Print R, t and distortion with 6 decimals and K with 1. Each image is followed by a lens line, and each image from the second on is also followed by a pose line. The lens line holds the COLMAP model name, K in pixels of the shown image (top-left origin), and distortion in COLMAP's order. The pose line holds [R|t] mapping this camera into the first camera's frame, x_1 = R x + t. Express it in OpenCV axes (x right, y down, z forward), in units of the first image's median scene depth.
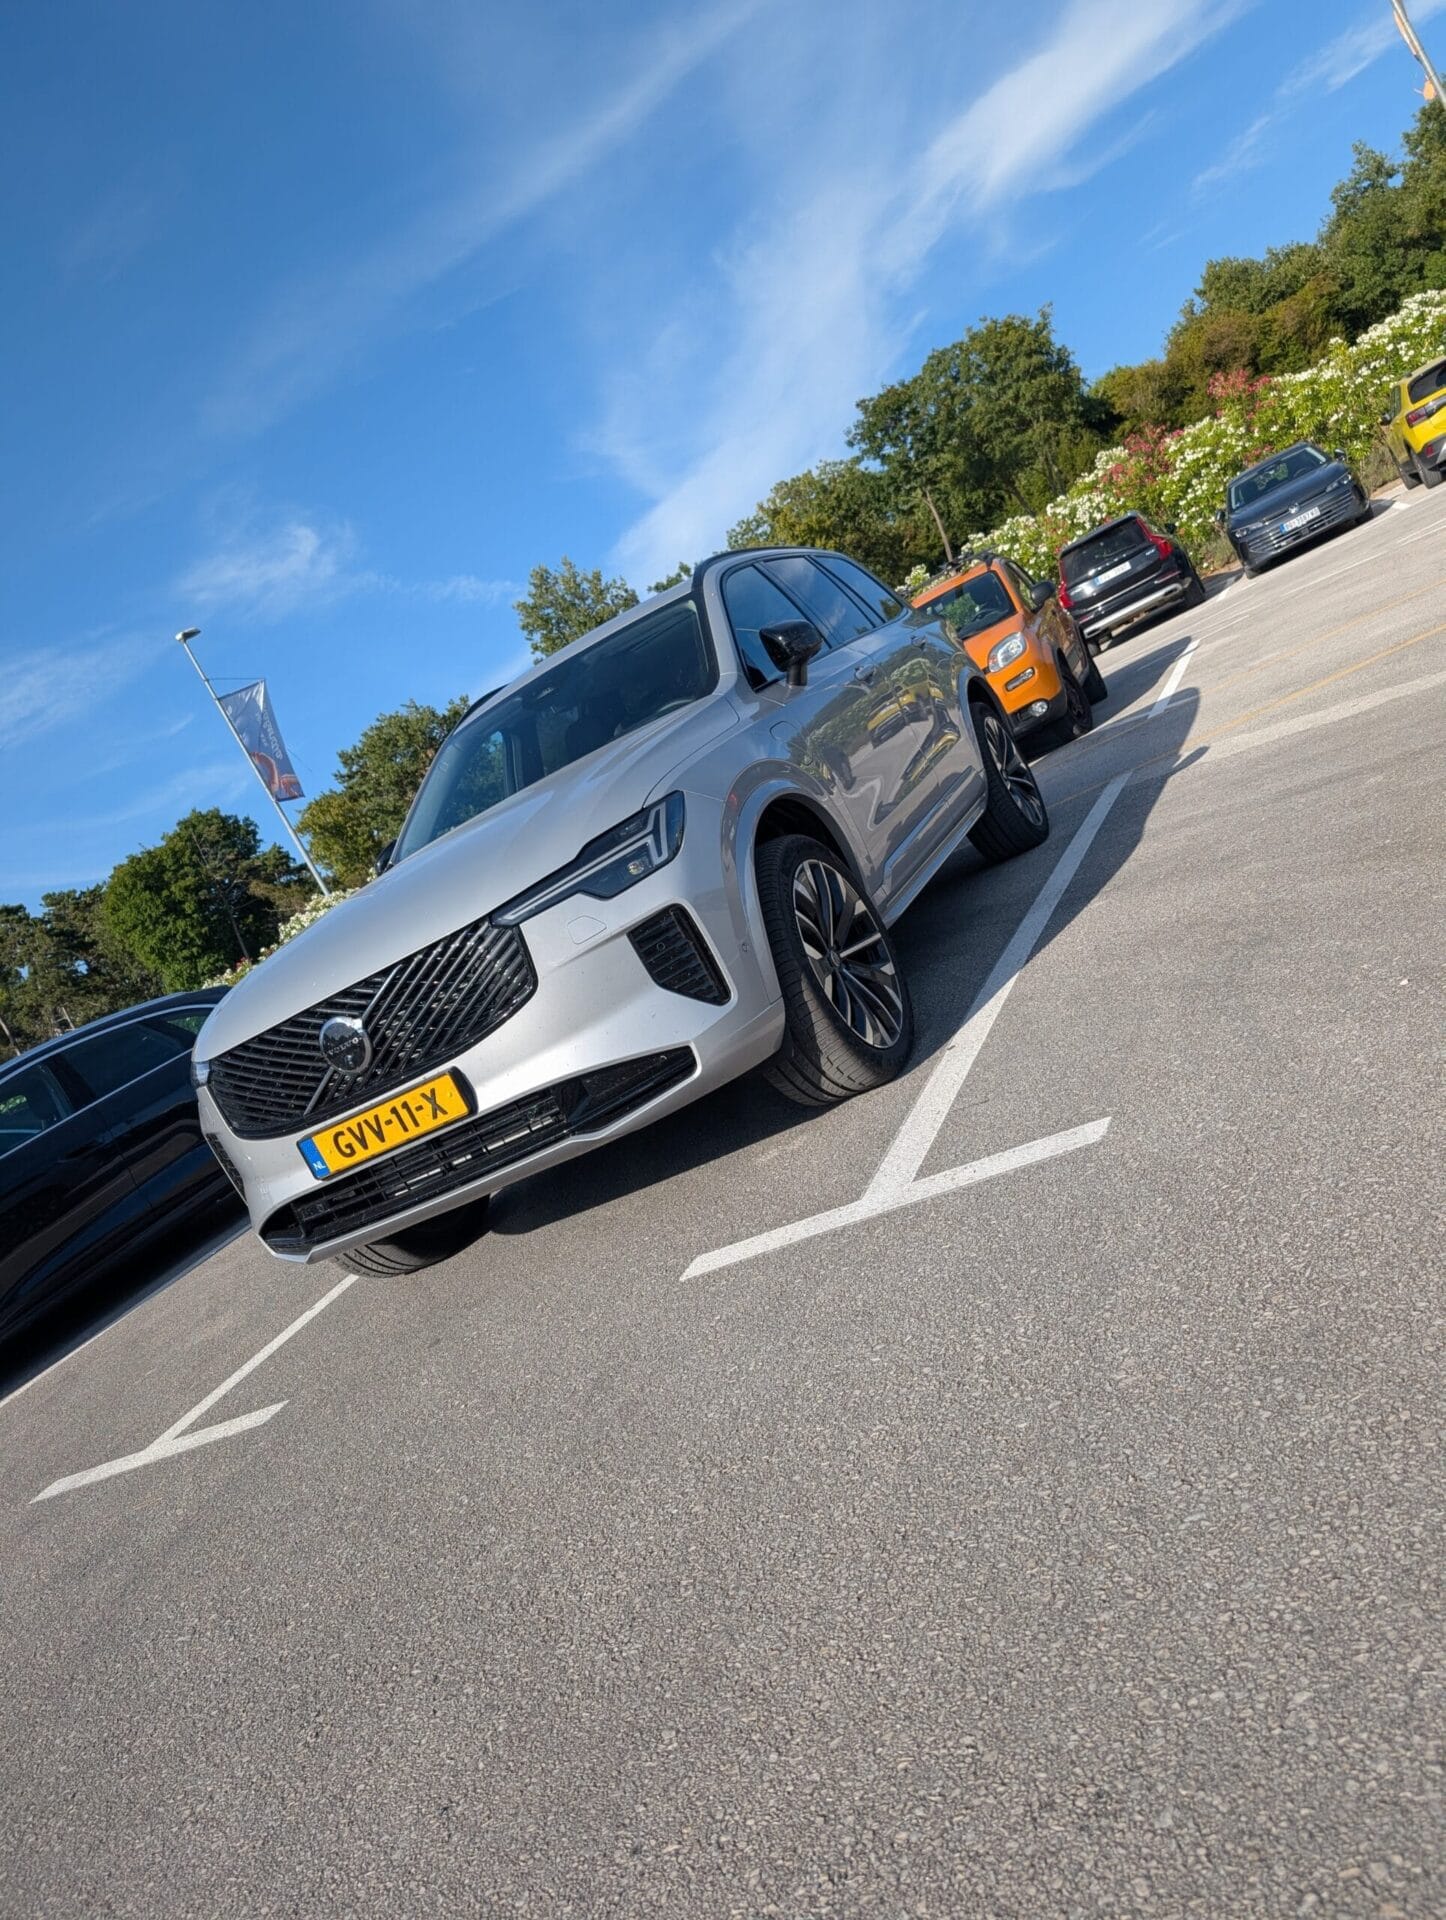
lens RADIAL K [[1395.1, 0, 762.8], [0, 1395.1, 942.9], [0, 0, 1]] dist [0.013892, -0.018540]
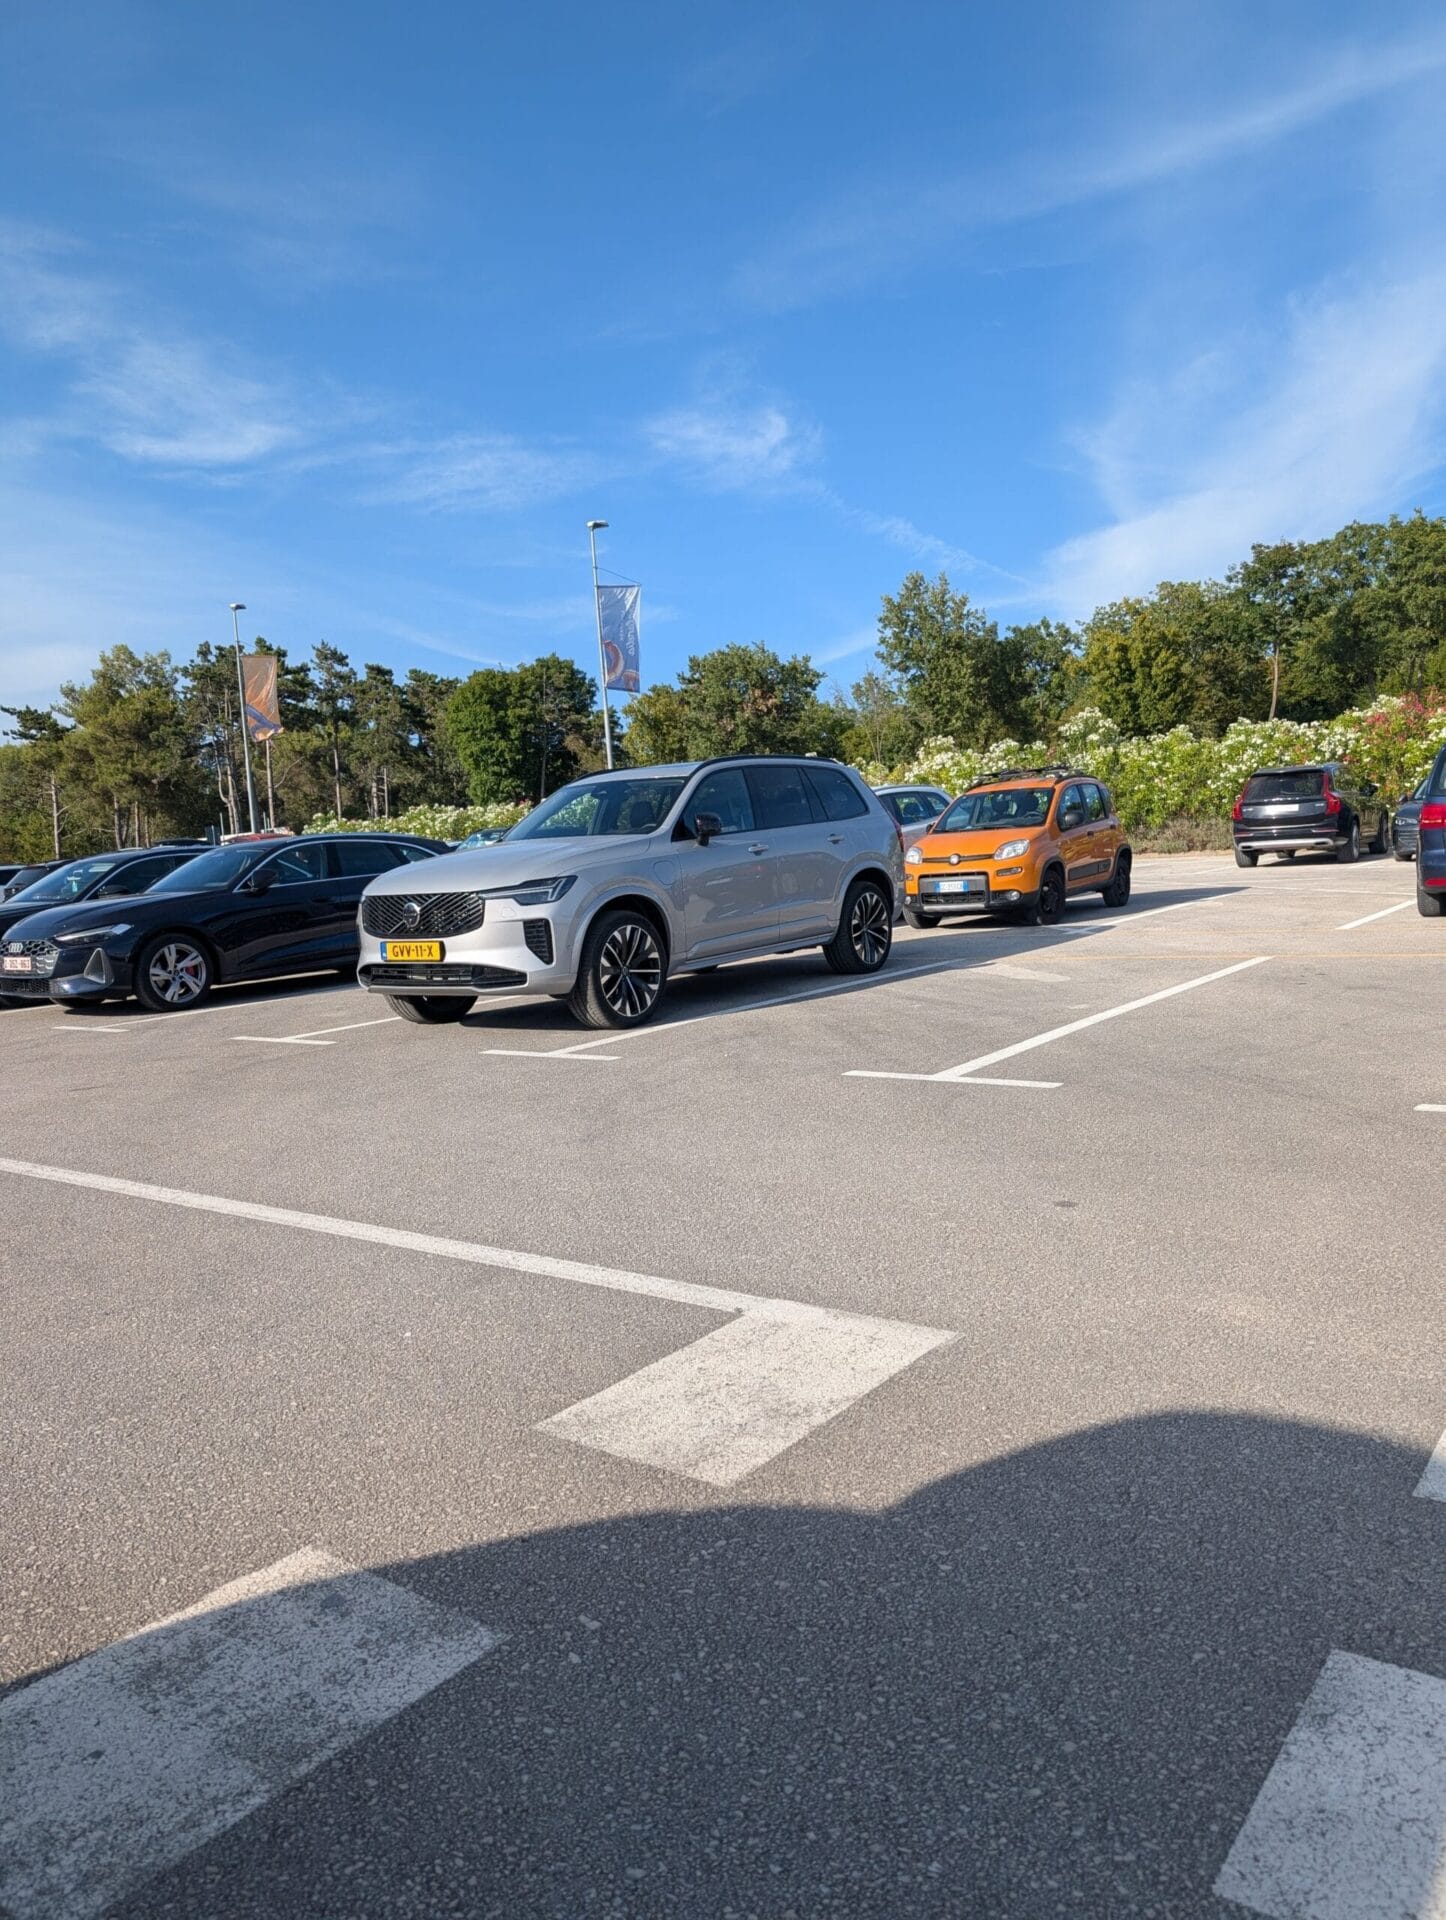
lens RADIAL K [[1395.1, 0, 723.1], [0, 1395.1, 955.1], [0, 0, 1]] dist [0.013892, -0.018540]
pose [[0.886443, 0.420029, -0.194410, 0.693720], [-0.414896, 0.907291, 0.068447, -0.257689], [0.205136, 0.019985, 0.978529, -1.291705]]
